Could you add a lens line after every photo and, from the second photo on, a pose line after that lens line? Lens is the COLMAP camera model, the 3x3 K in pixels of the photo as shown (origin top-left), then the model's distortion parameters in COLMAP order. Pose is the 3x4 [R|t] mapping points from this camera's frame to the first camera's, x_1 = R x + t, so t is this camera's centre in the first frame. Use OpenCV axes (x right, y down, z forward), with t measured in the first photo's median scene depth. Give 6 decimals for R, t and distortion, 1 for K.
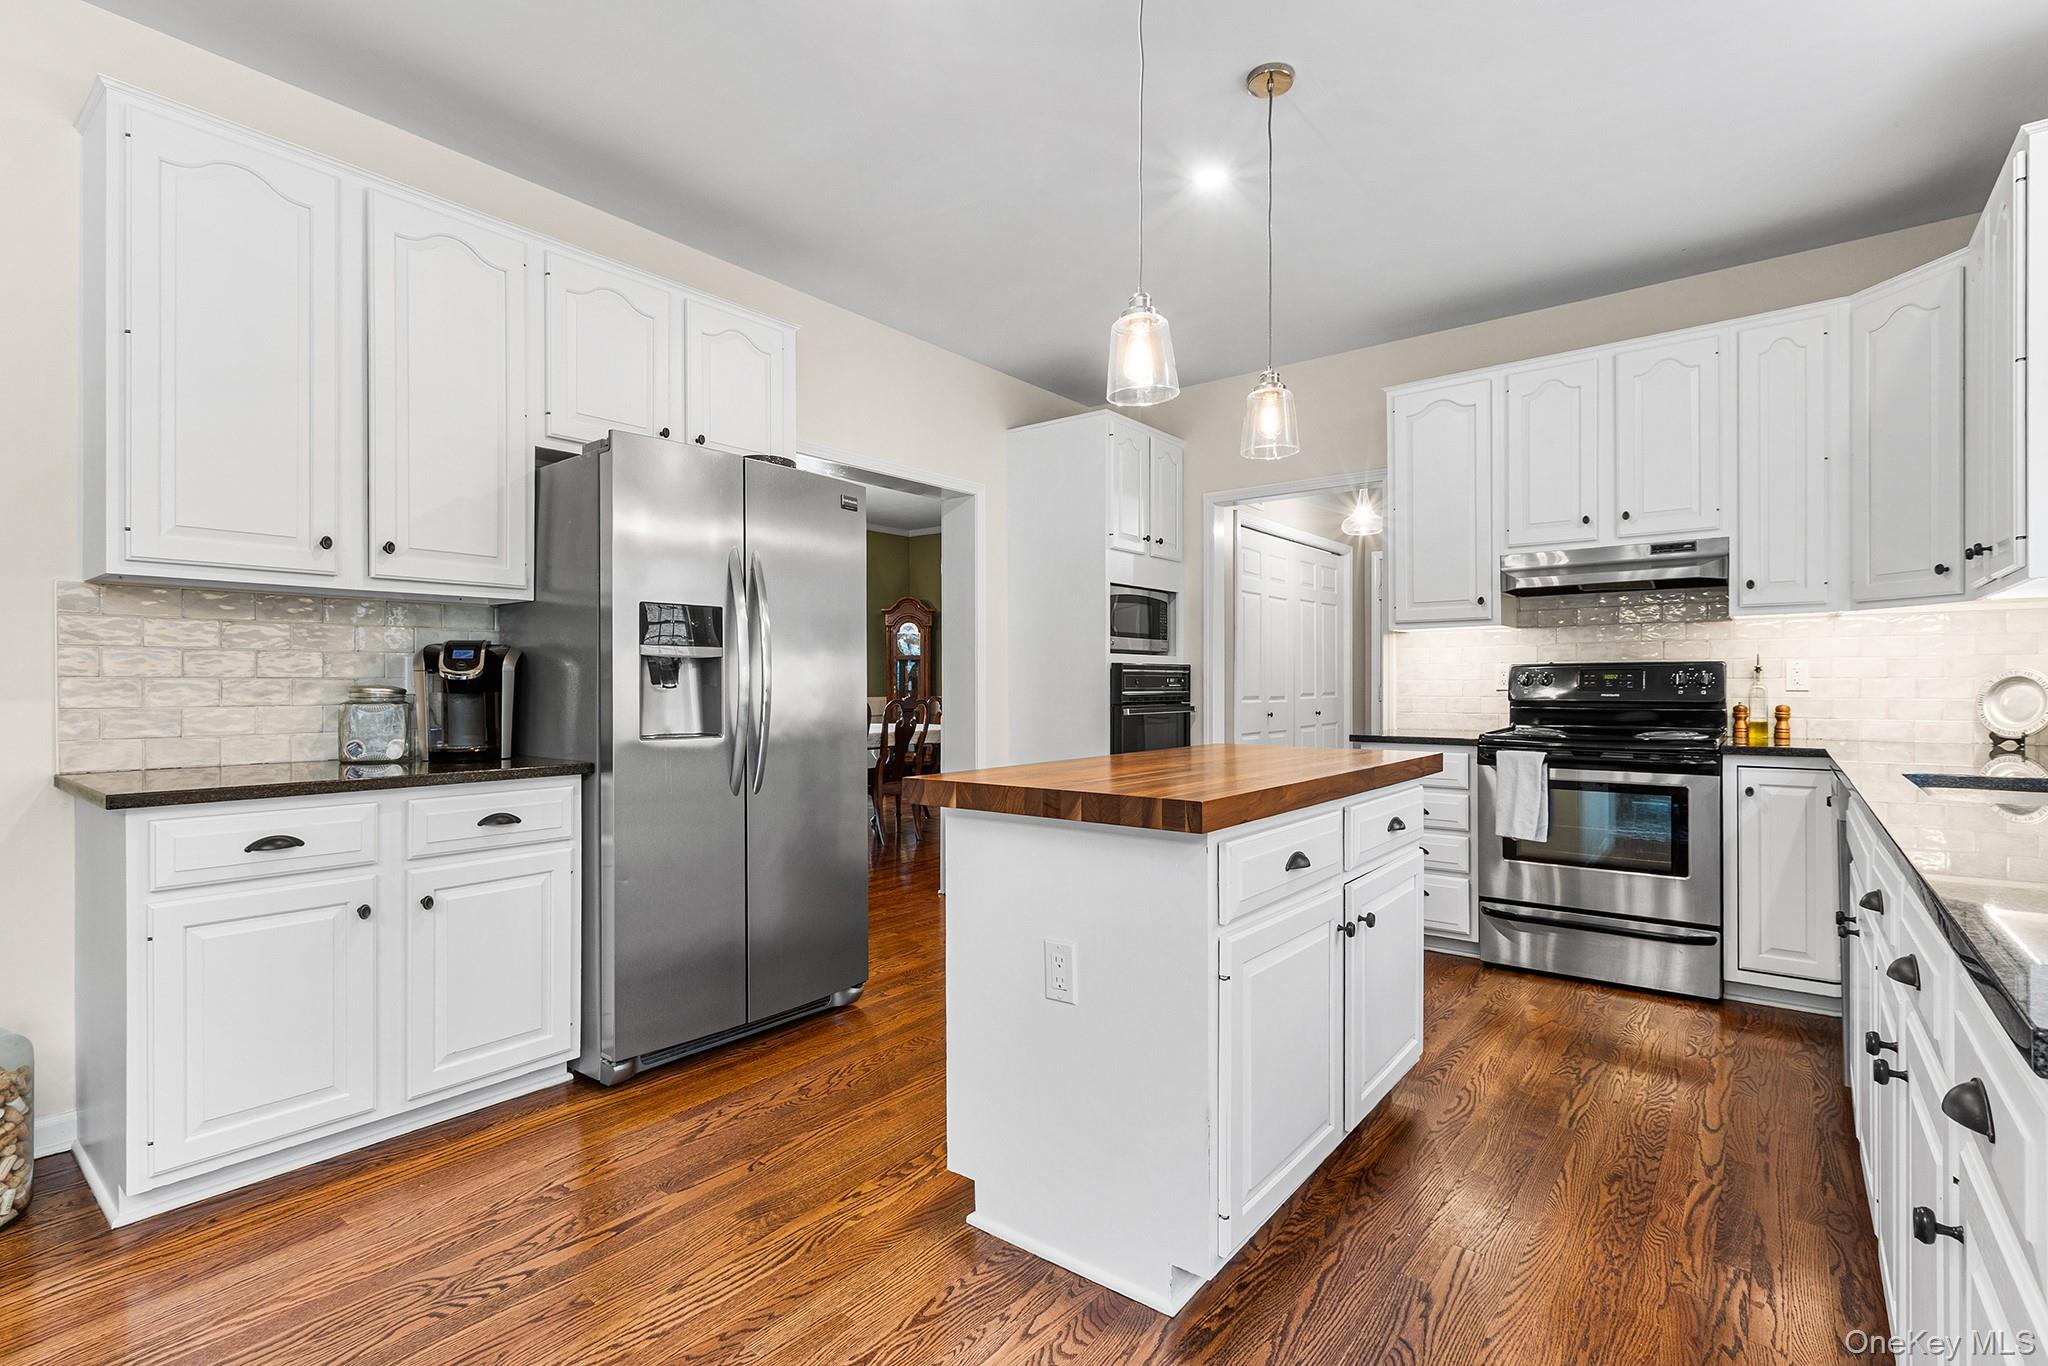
lens RADIAL K [[940.2, 0, 1018.5], [0, 940.2, 686.6], [0, 0, 1]] dist [-0.000114, -0.000284]
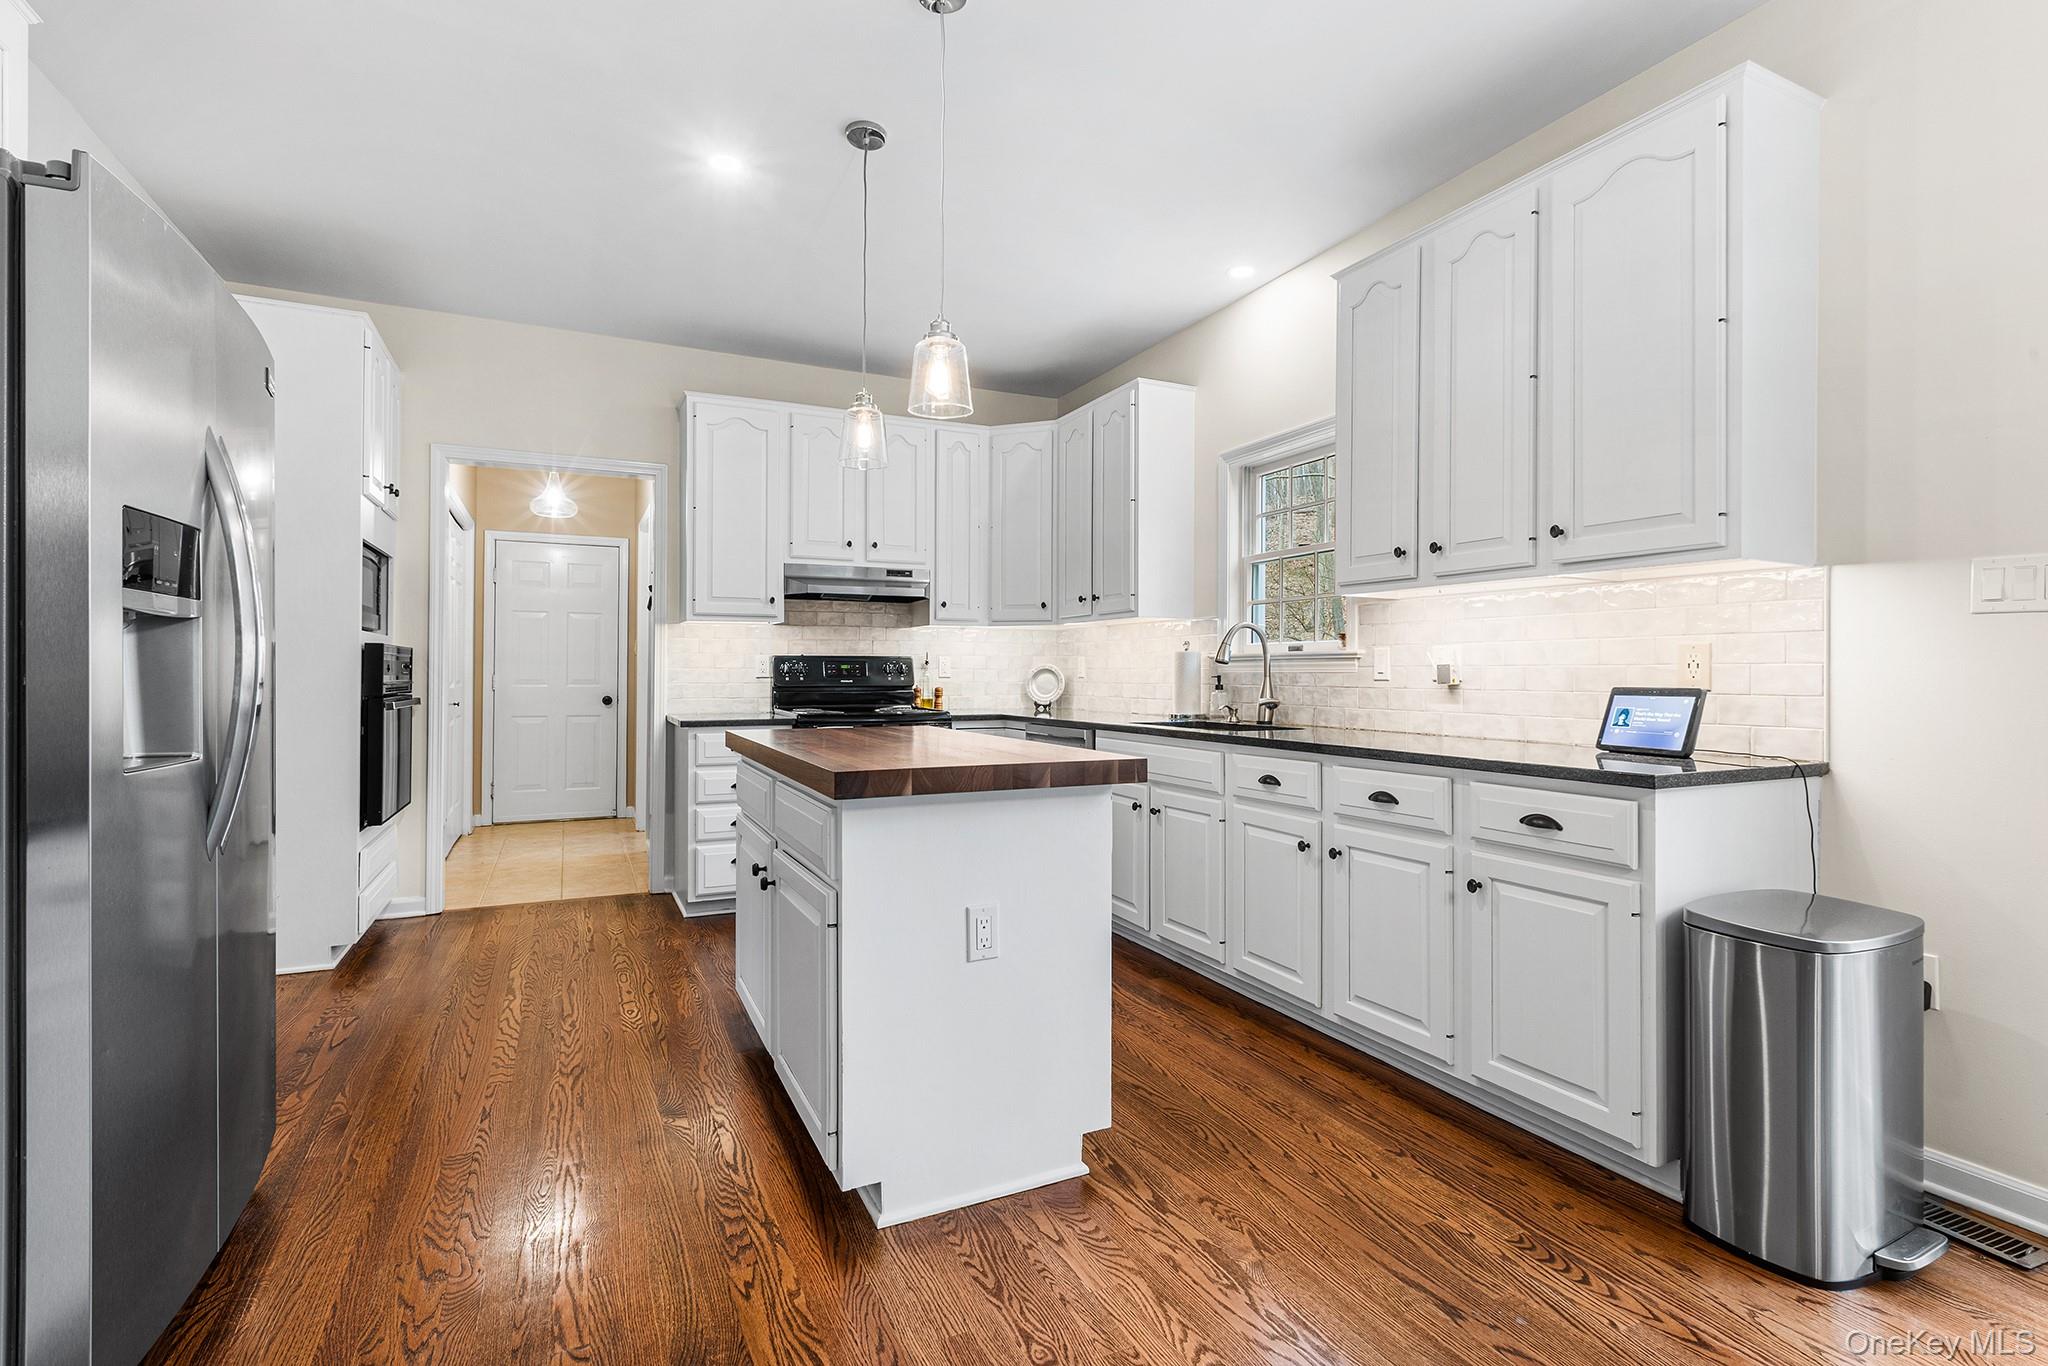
lens RADIAL K [[940.2, 0, 1008.9], [0, 940.2, 672.2], [0, 0, 1]] dist [-0.000114, -0.000284]
pose [[0.451835, 0.003842, 0.892093, -0.451931], [-0.000089, 0.999991, -0.004262, 0.002483], [-0.892102, 0.001846, 0.451831, 0.235256]]
